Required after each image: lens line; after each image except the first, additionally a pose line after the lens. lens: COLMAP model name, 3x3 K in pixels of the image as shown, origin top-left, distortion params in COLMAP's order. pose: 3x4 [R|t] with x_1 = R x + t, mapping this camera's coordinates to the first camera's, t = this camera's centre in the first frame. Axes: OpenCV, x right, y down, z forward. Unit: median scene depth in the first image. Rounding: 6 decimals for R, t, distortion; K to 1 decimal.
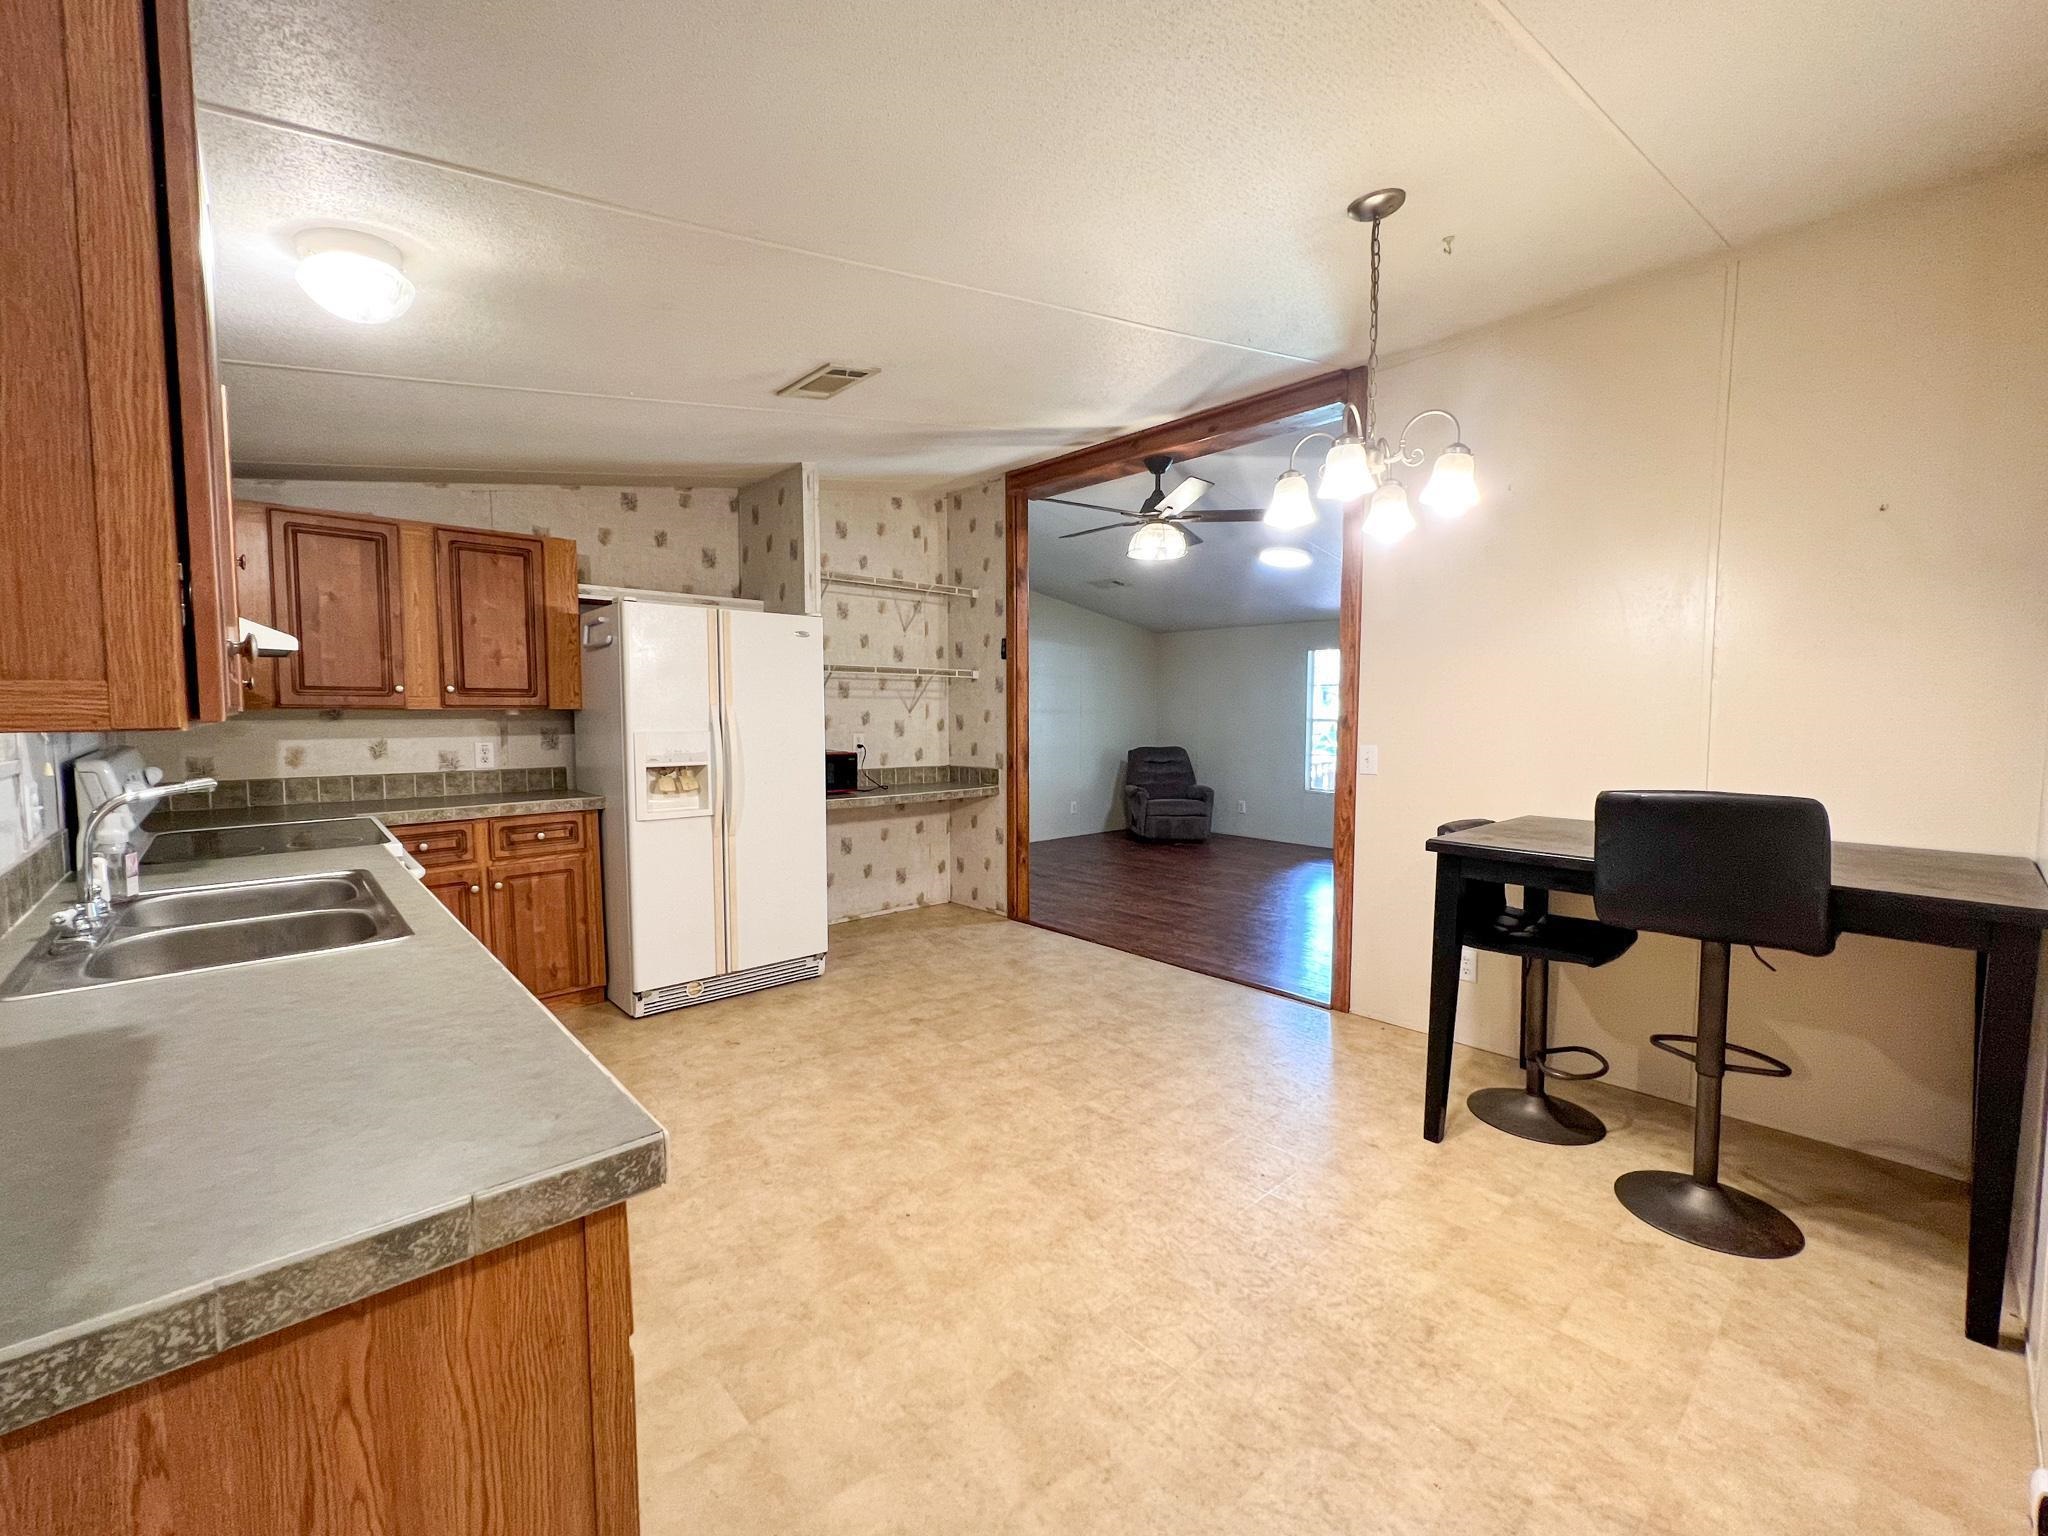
lens RADIAL K [[850.1, 0, 1017.1], [0, 850.1, 764.7], [0, 0, 1]] dist [-0.001046, -0.000157]
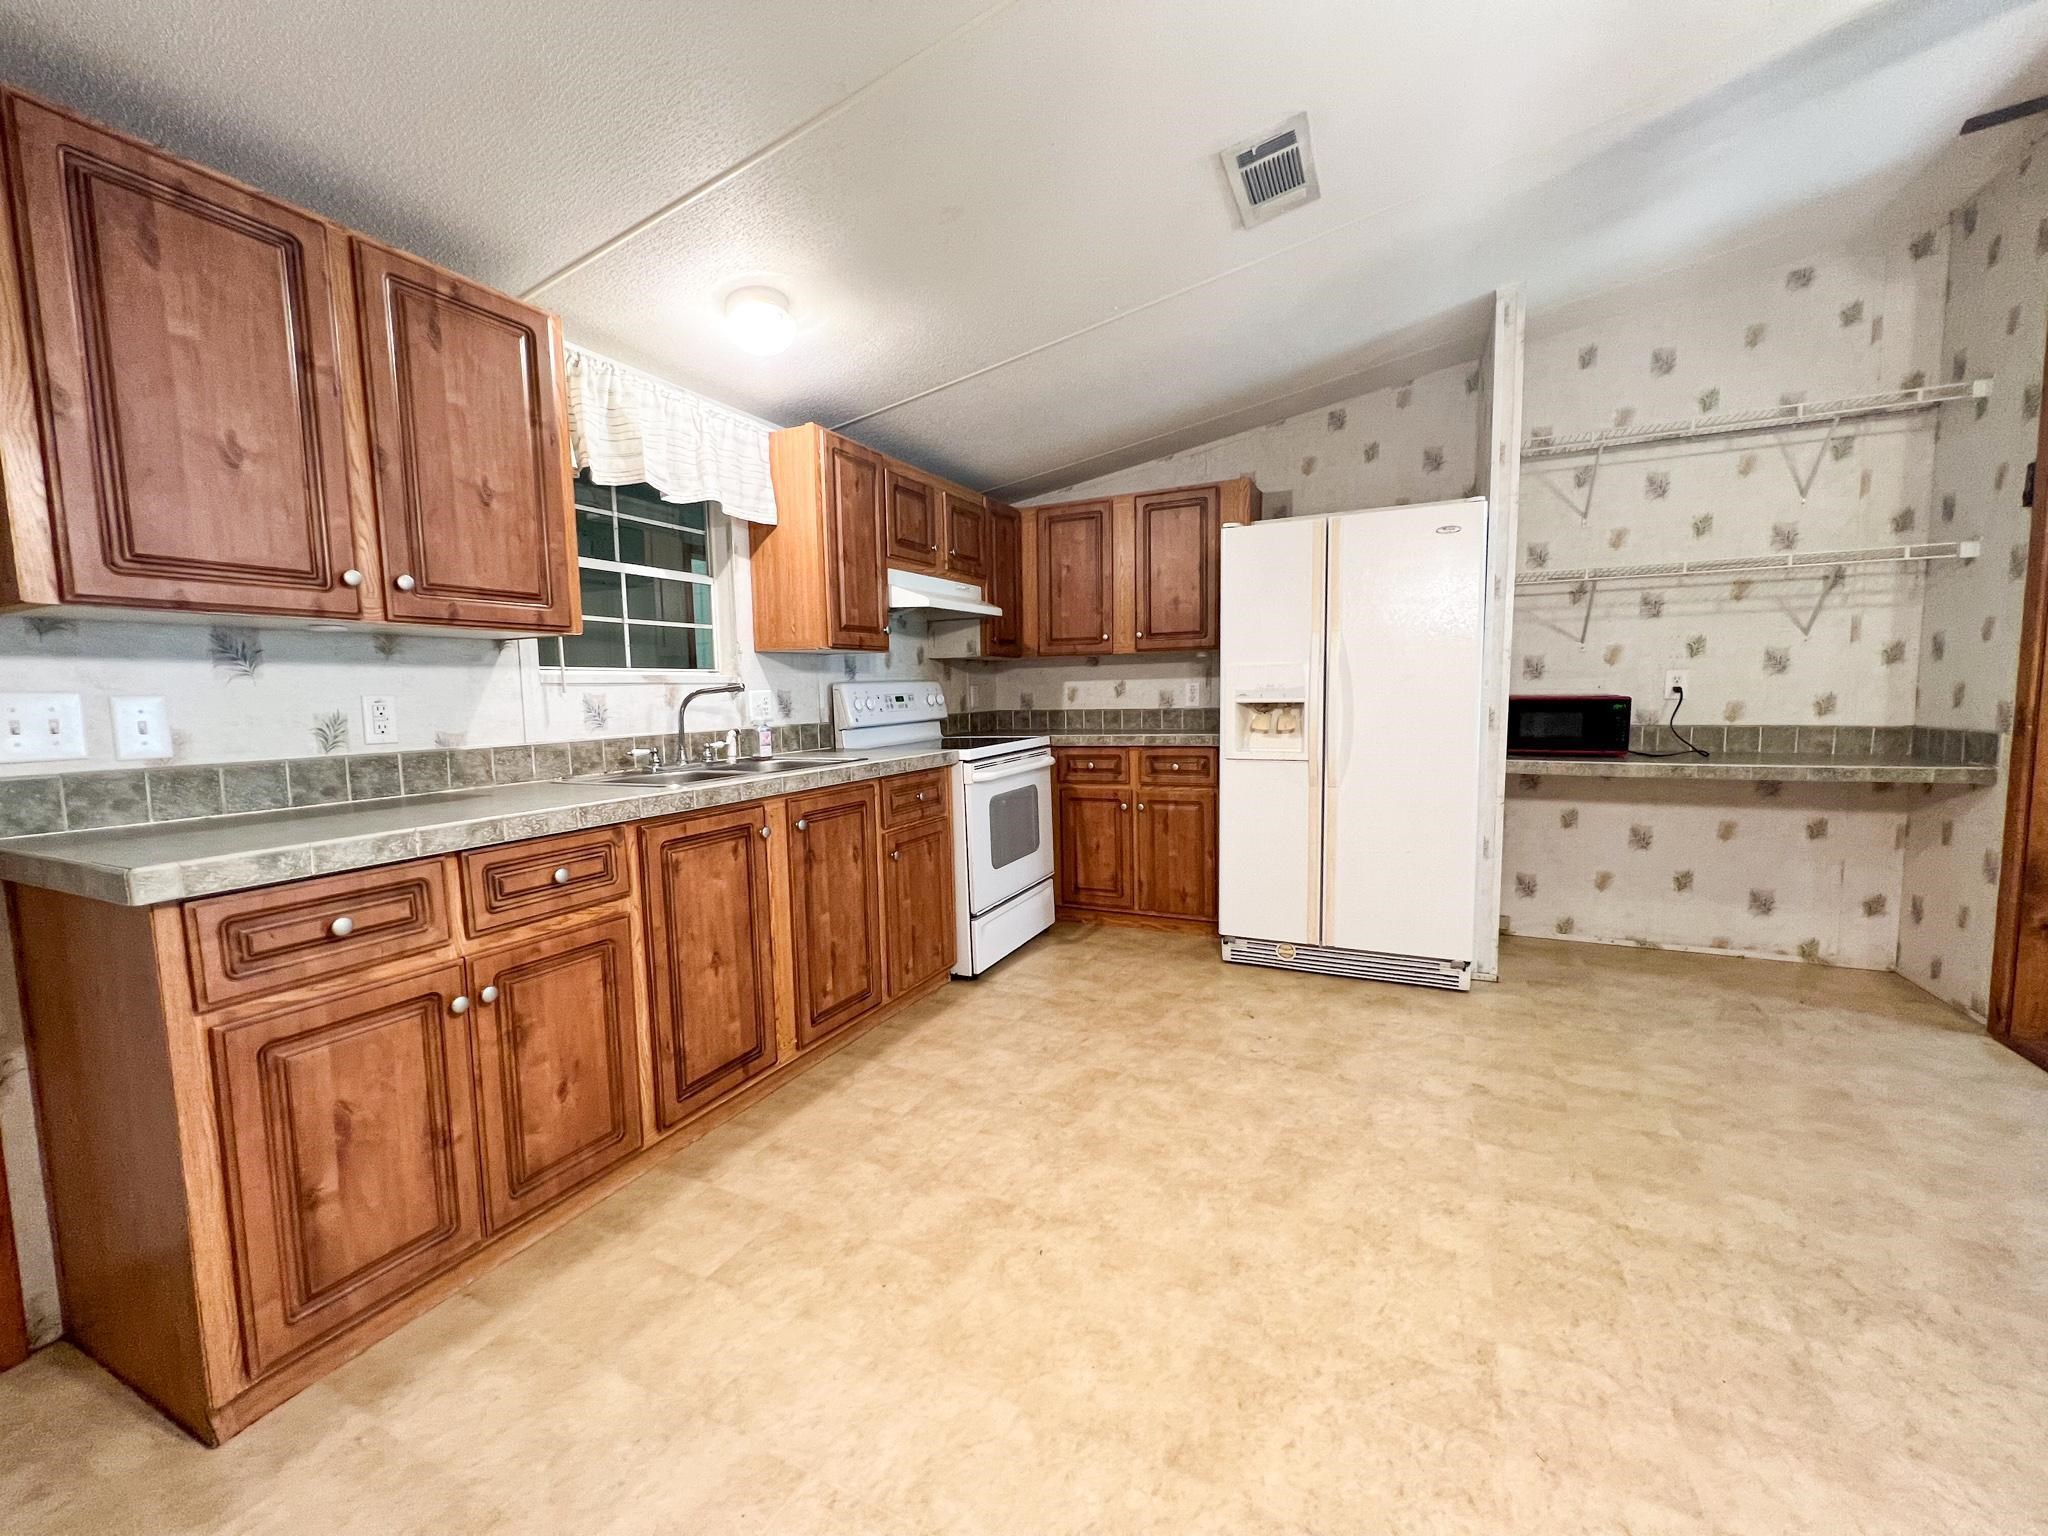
lens RADIAL K [[820.6, 0, 1013.4], [0, 820.6, 766.4], [0, 0, 1]] dist [-0.002064, 0.000100]
pose [[0.364359, 0.074838, -0.928247, 0.304502], [-0.038807, 0.997120, 0.065159, 0.022235], [0.930450, 0.012282, 0.366214, 0.403697]]
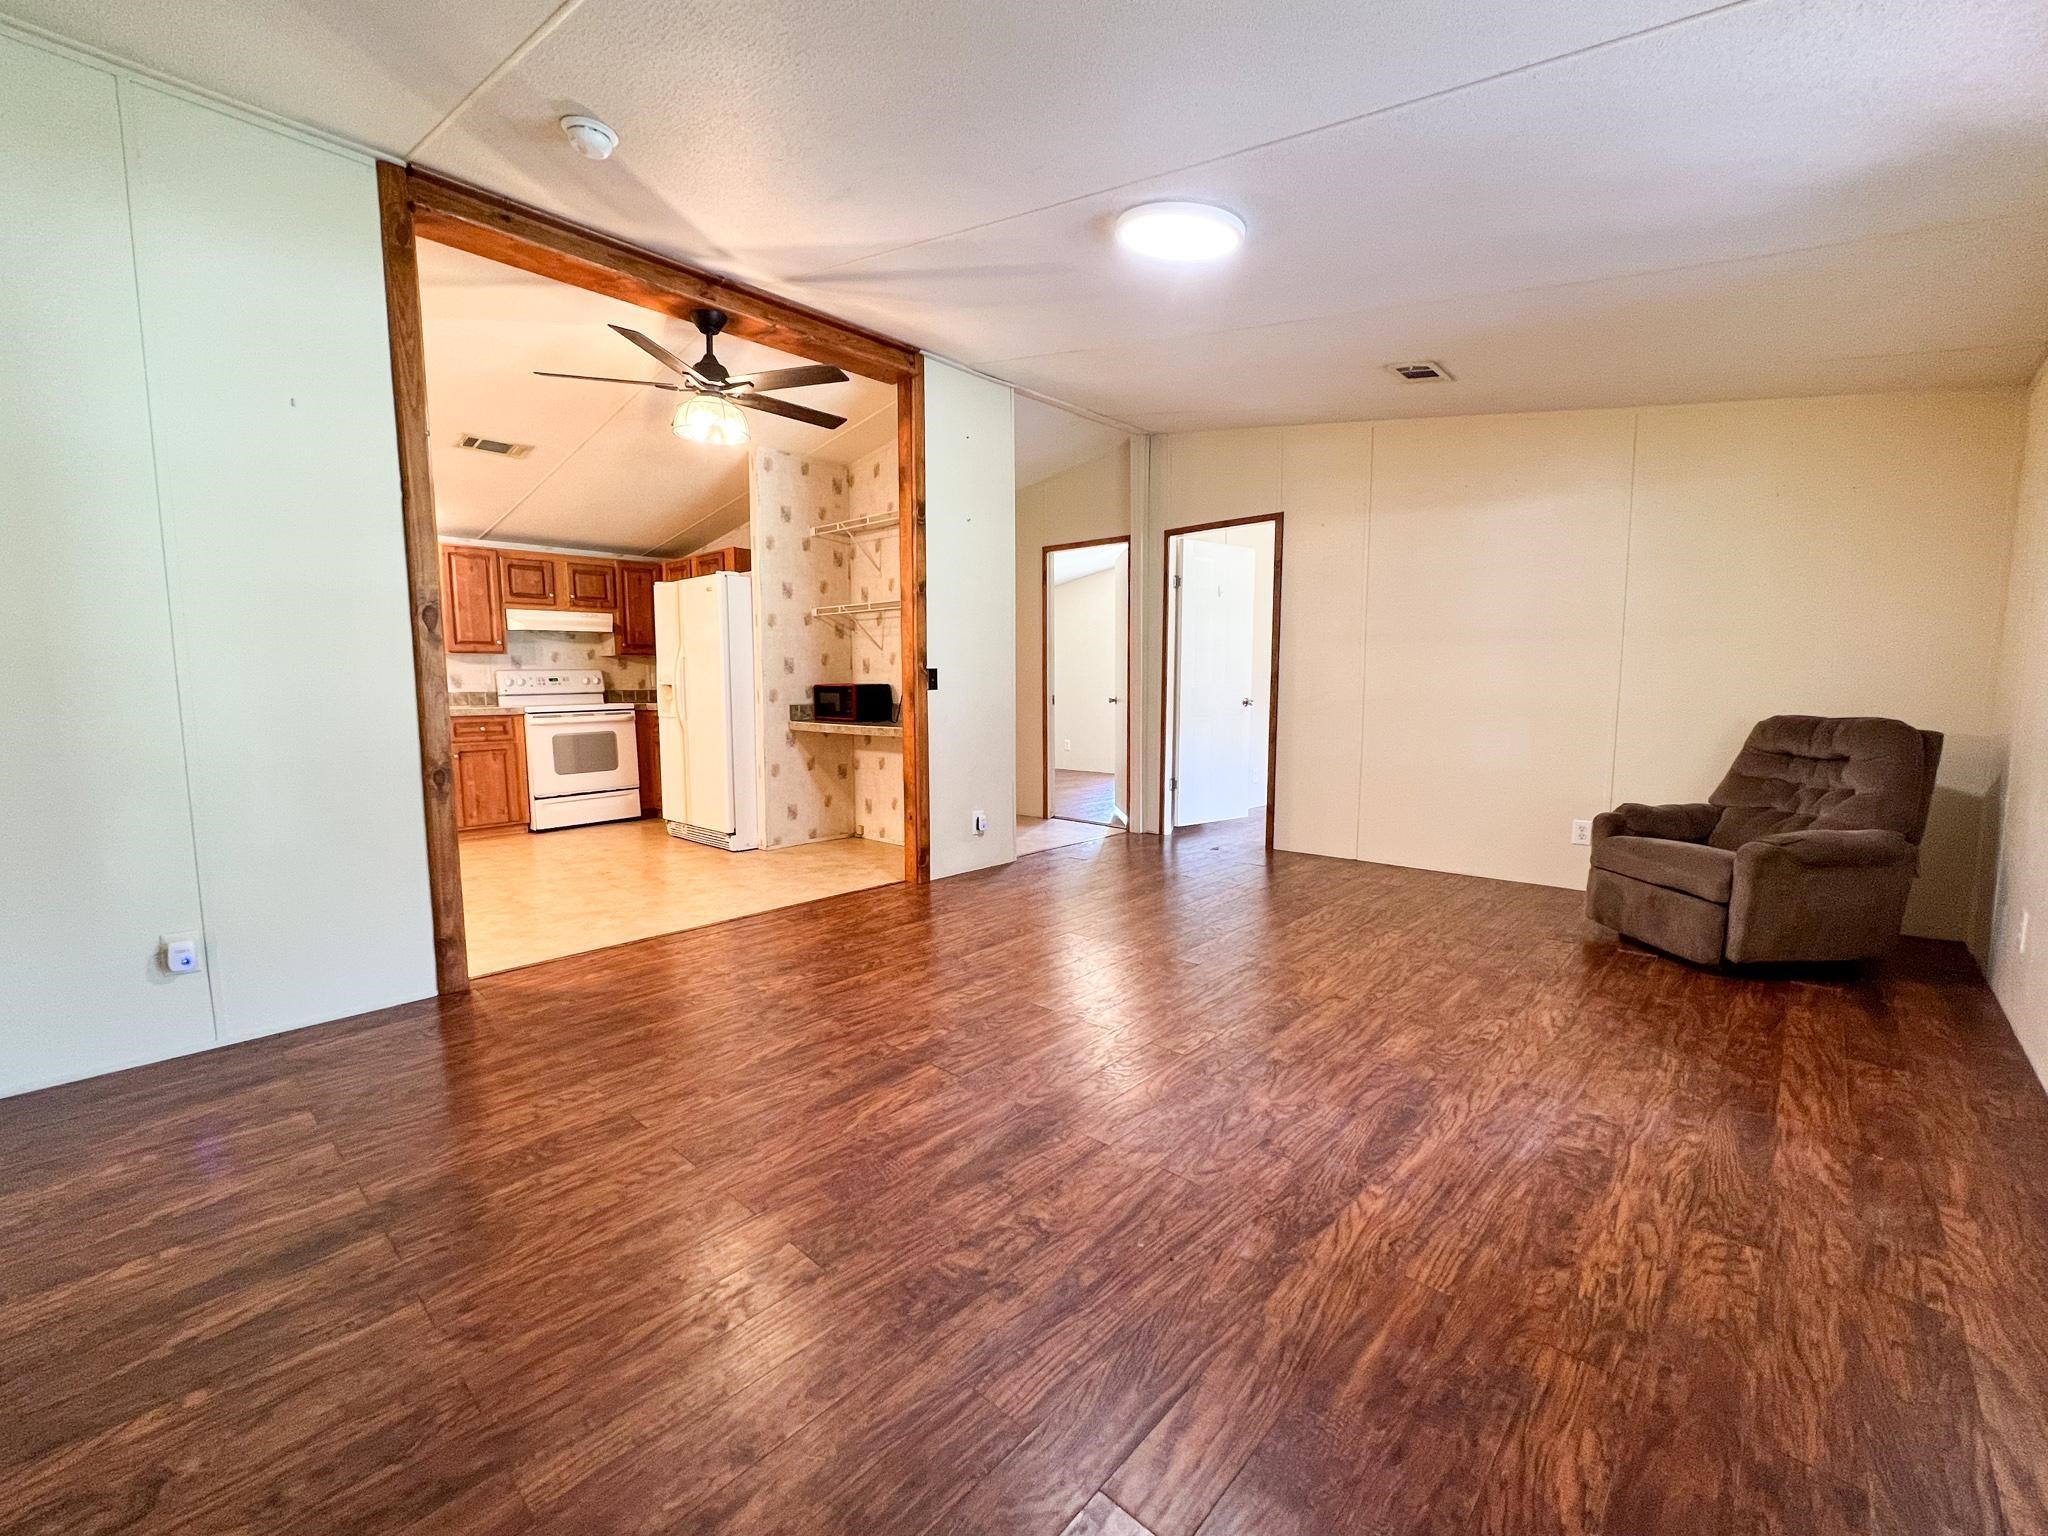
lens RADIAL K [[850.1, 0, 1017.1], [0, 850.1, 764.7], [0, 0, 1]] dist [-0.001046, -0.000157]
pose [[0.087397, 0.093110, -0.991813, 1.191093], [-0.060430, 0.994284, 0.088017, -0.026961], [0.994339, 0.052243, 0.092524, 1.433142]]
